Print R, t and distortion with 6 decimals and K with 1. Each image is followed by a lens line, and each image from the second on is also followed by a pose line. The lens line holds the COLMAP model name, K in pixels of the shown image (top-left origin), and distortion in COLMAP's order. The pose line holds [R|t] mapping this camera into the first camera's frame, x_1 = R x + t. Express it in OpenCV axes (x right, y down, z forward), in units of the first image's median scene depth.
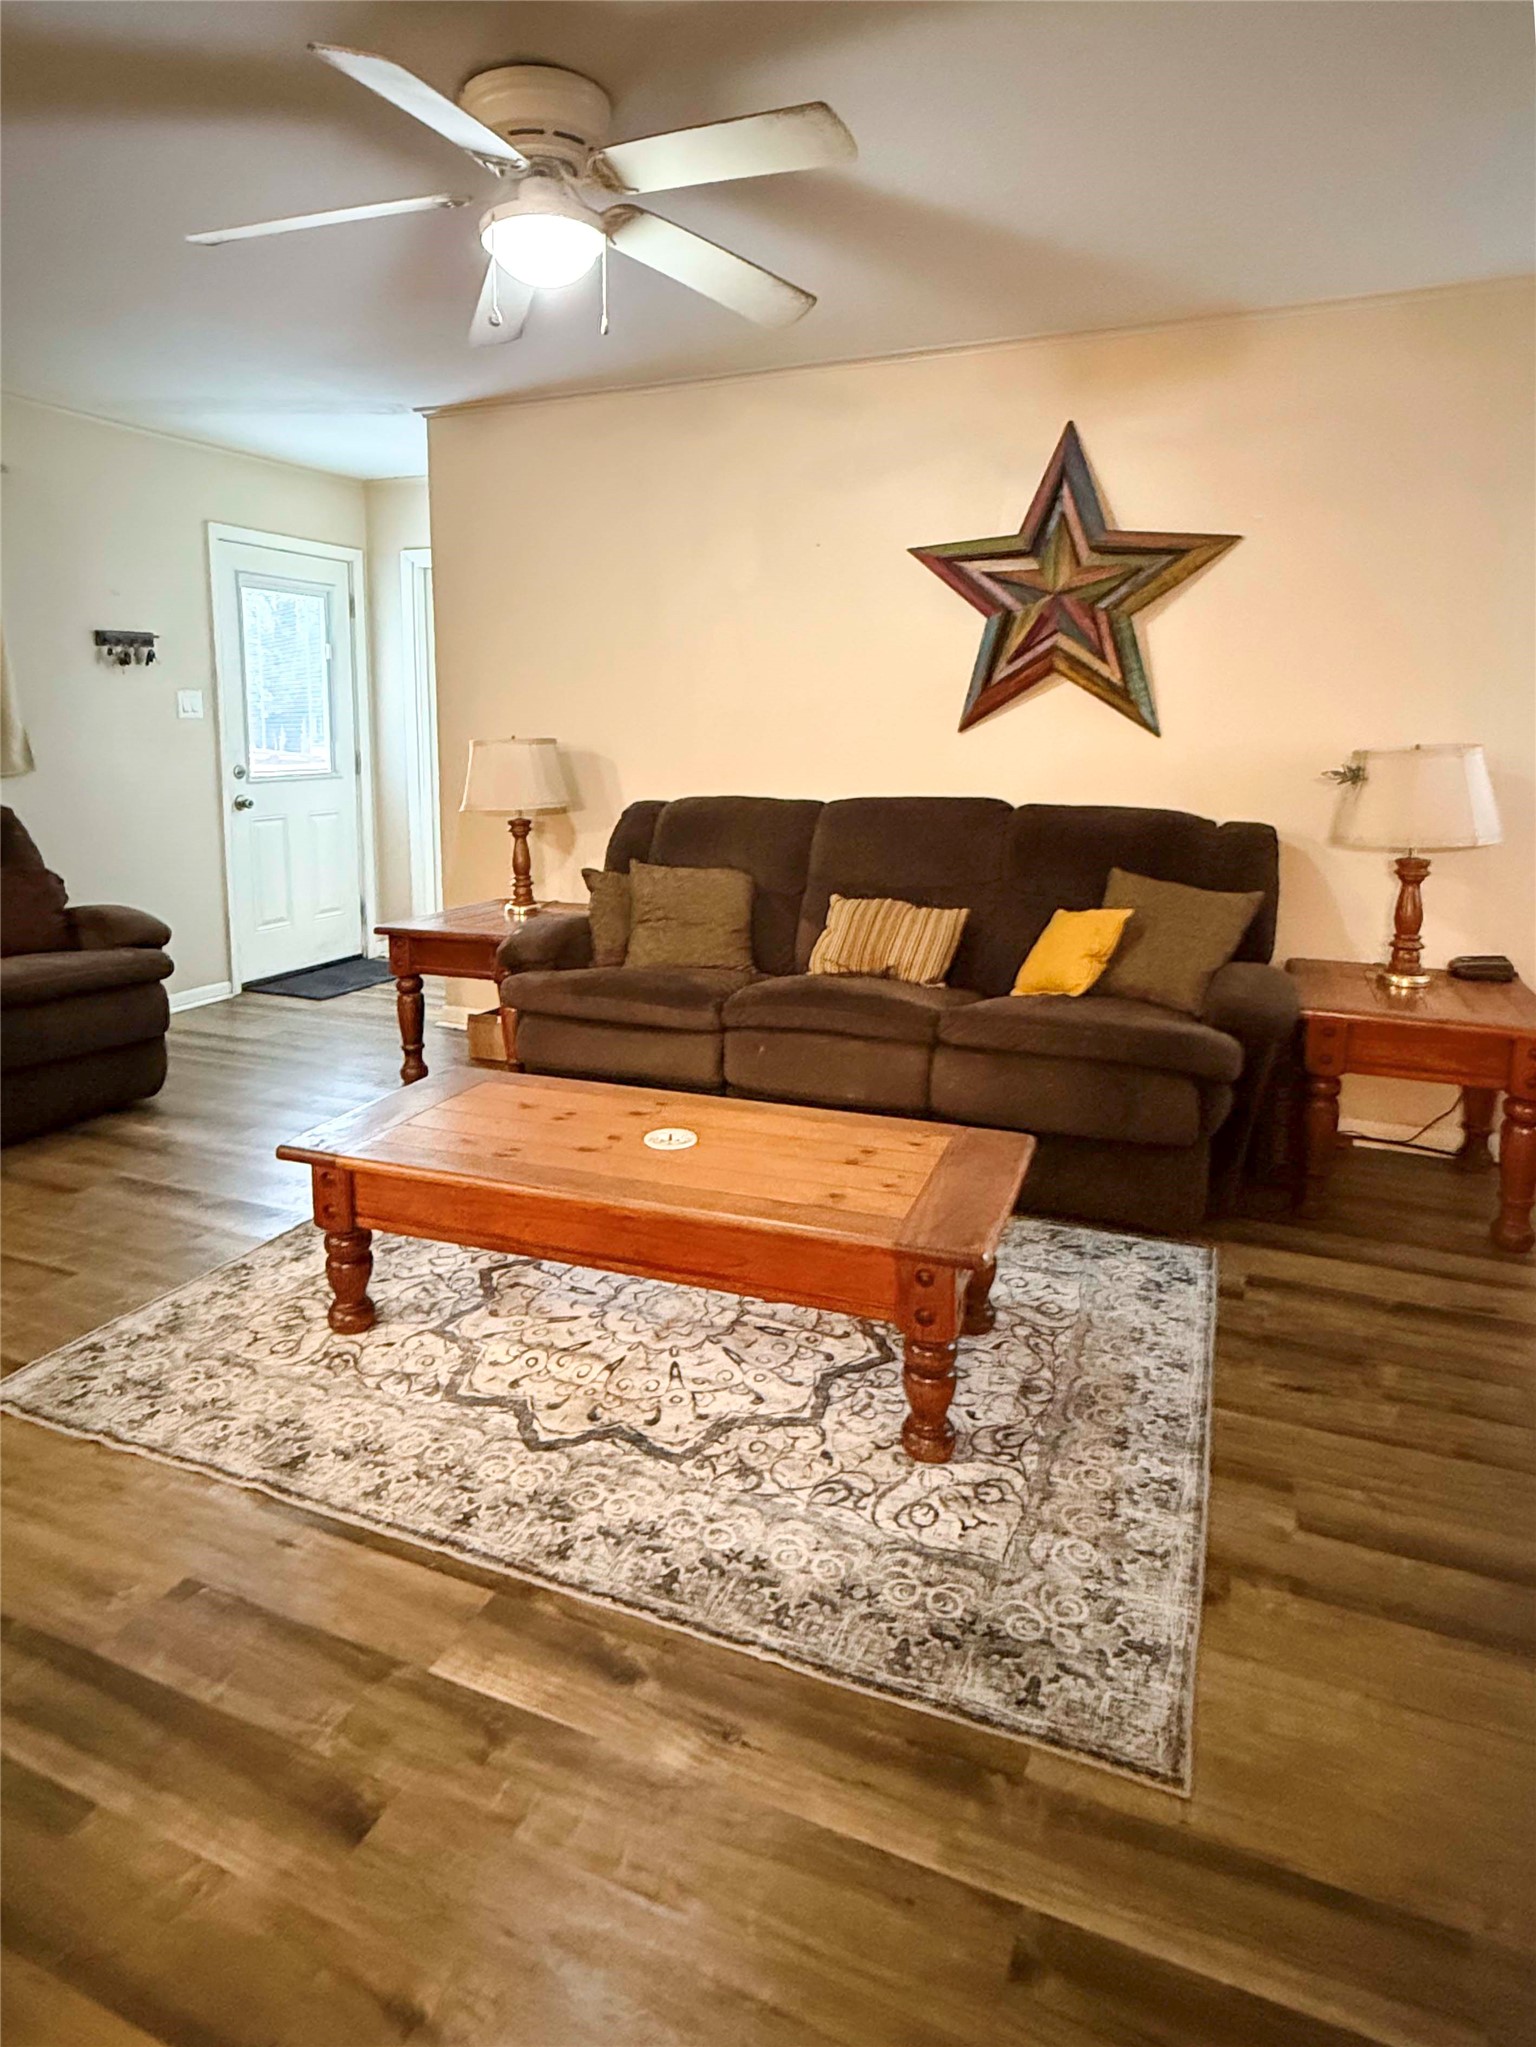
lens RADIAL K [[1169.5, 0, 775.6], [0, 1169.5, 888.2], [0, 0, 1]] dist [0.000168, 0.000444]
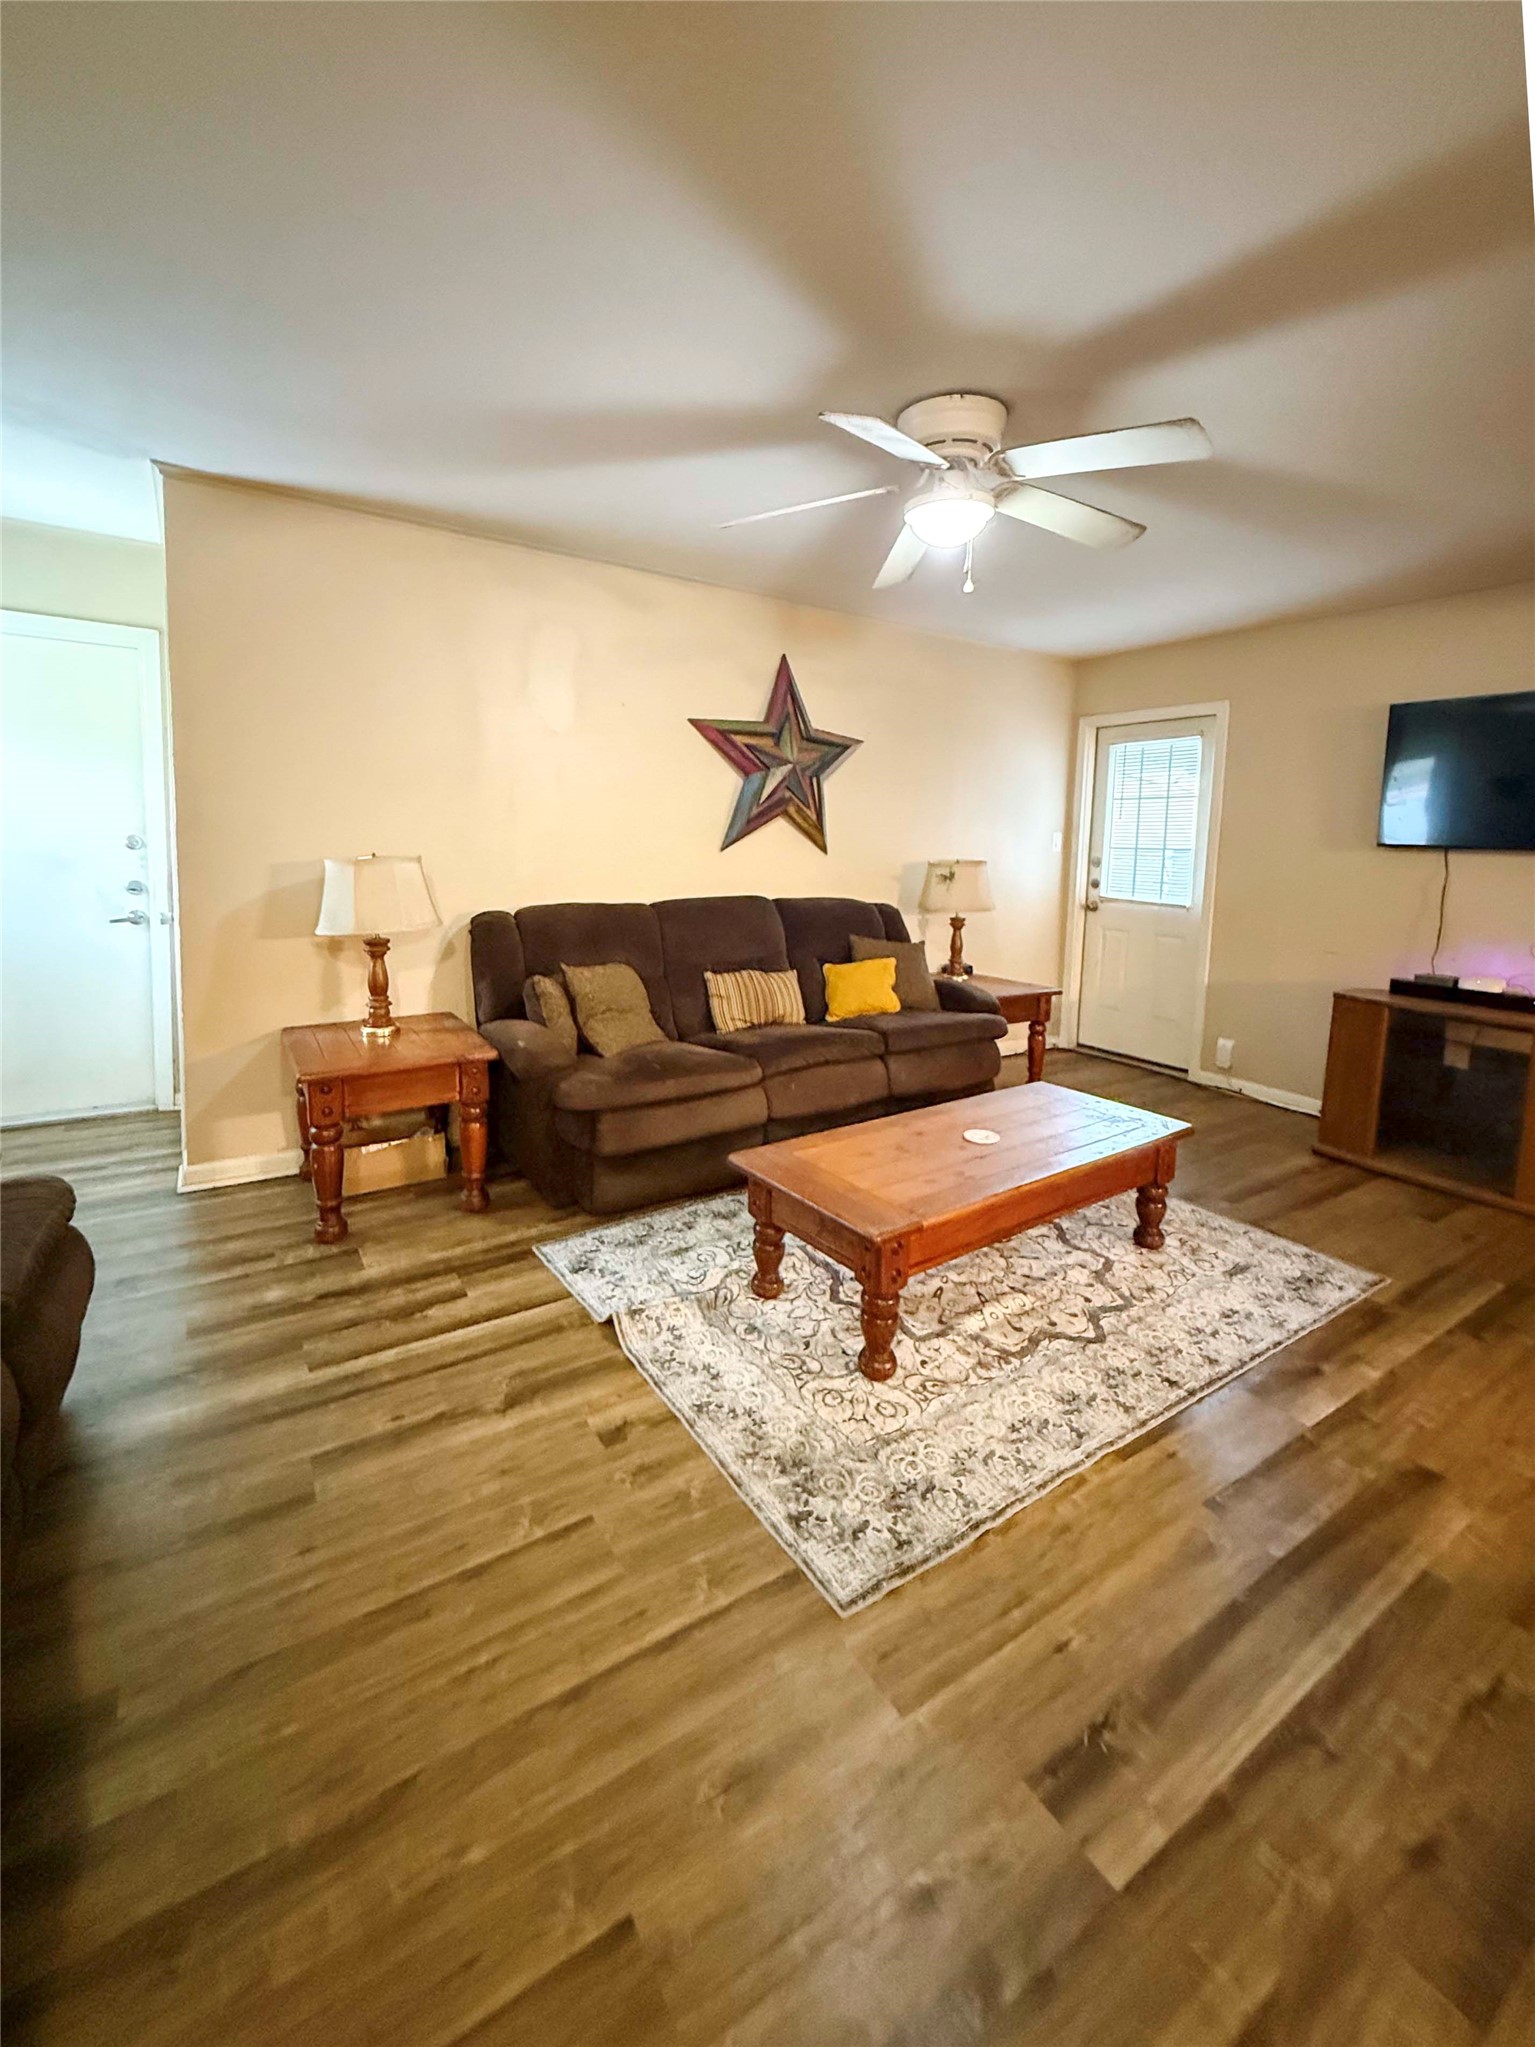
lens RADIAL K [[857.8, 0, 764.3], [0, 857.8, 933.4], [0, 0, 1]] dist [-0.000002, -0.000301]
pose [[0.561948, -0.085545, 0.822737, -1.180671], [0.089338, 0.995096, 0.042447, -0.123274], [-0.822334, 0.049649, 0.566835, 0.620525]]
